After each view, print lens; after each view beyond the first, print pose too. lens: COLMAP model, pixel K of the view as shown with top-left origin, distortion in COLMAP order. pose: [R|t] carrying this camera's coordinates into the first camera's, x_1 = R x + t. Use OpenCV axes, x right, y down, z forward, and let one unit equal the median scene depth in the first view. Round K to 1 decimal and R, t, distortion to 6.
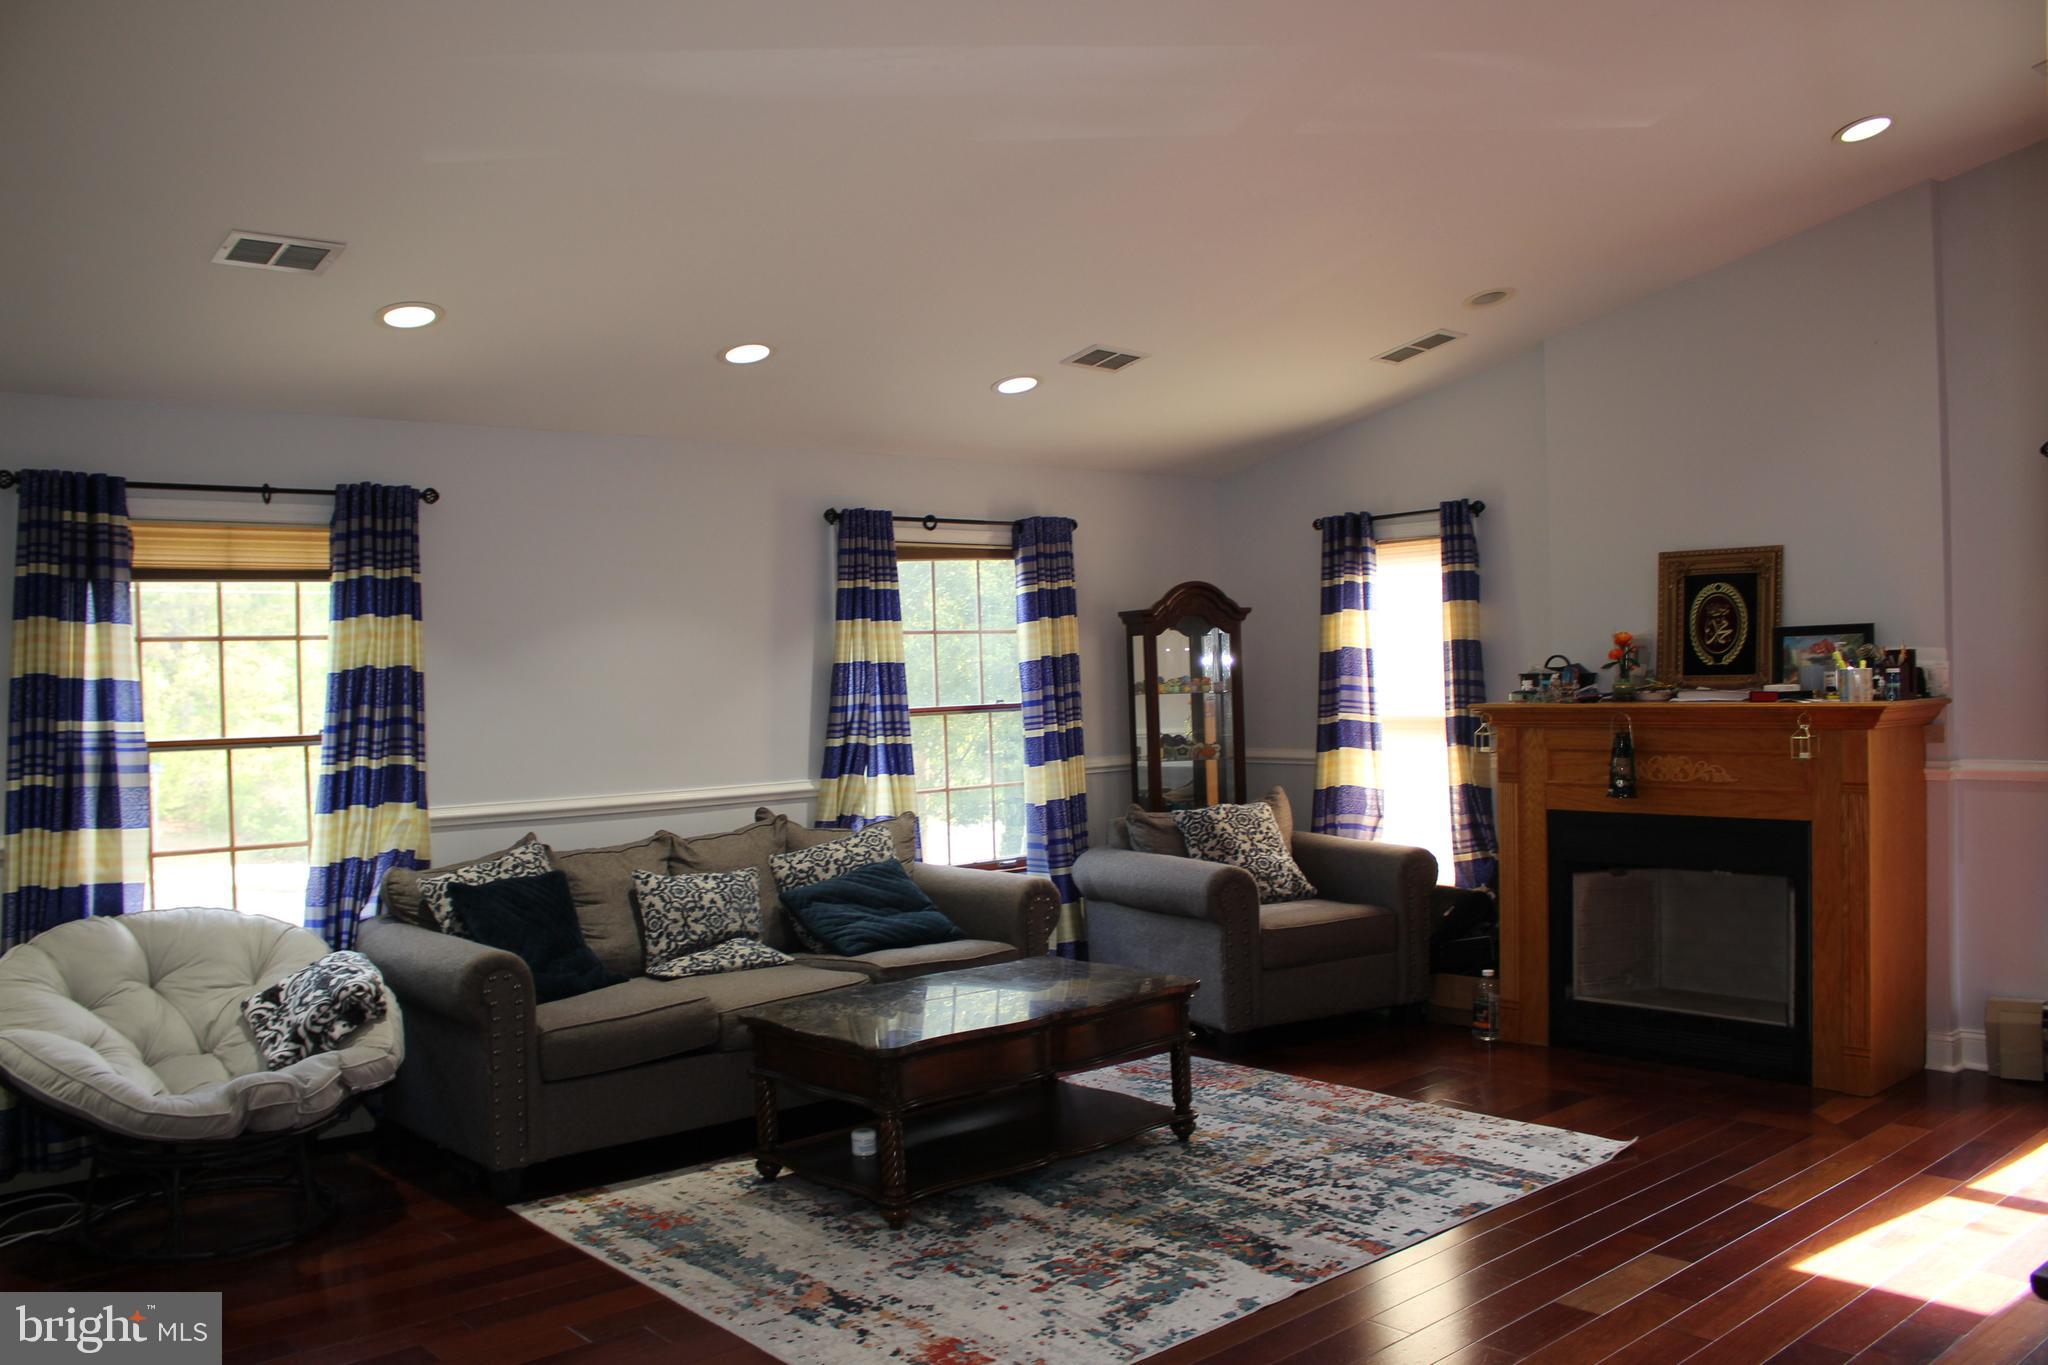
lens RADIAL K [[1687.9, 0, 986.8], [0, 1687.9, 690.6], [0, 0, 1]] dist [-0.160121, 0.129983]
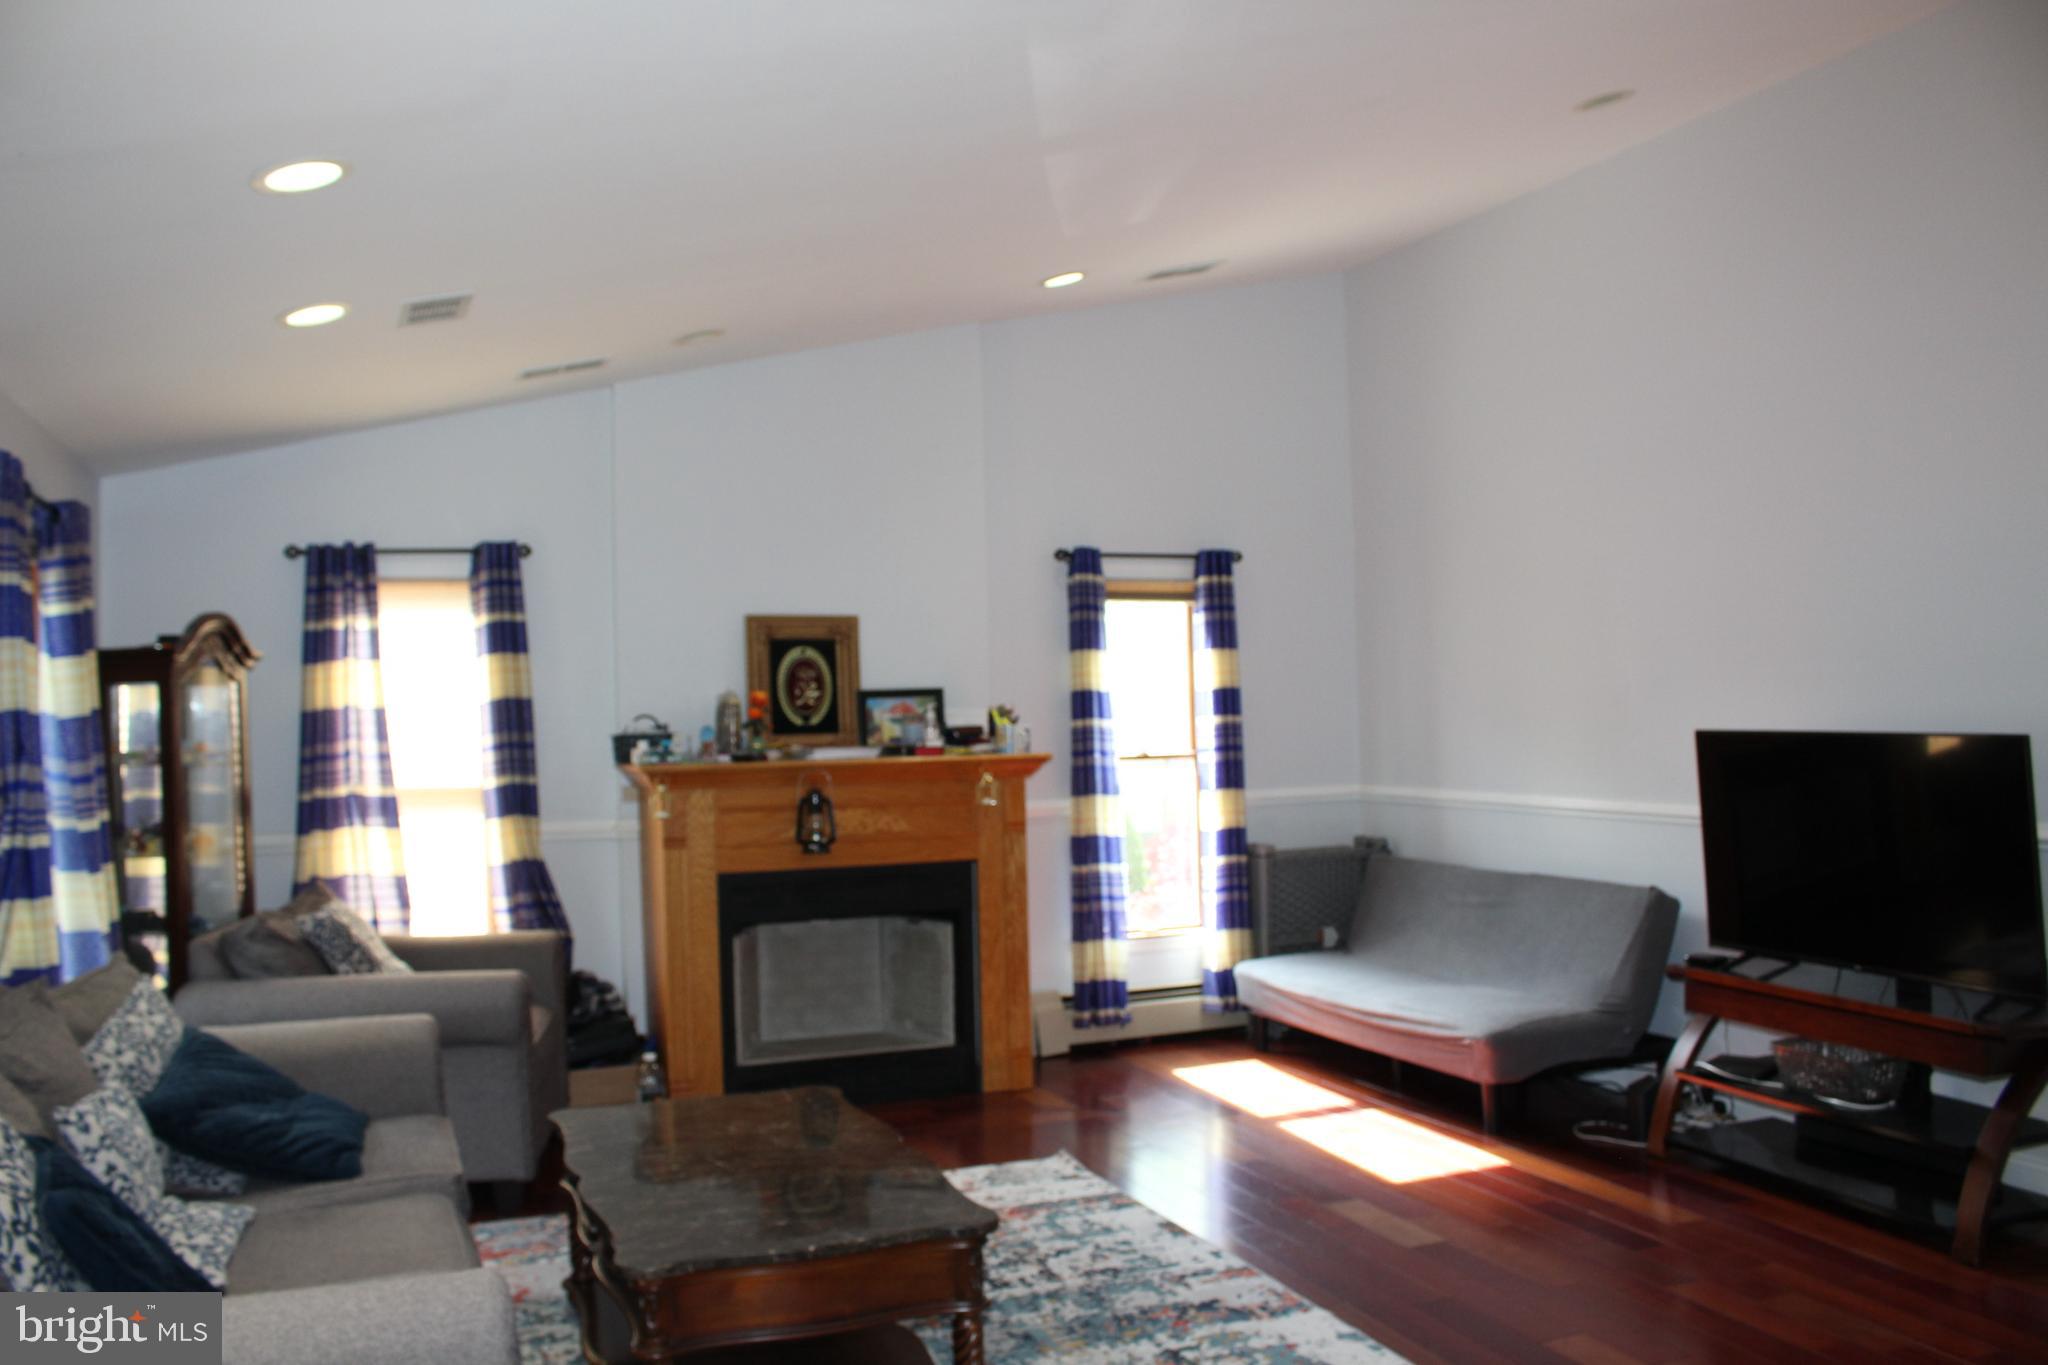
lens RADIAL K [[1698.5, 0, 1024.0], [0, 1698.5, 682.5], [0, 0, 1]] dist [-0.007274, -0.259447]
pose [[0.336539, 0.022636, 0.941397, -0.550366], [0.020249, 0.999306, -0.031267, -0.005496], [-0.941452, 0.029585, 0.335847, 0.499605]]
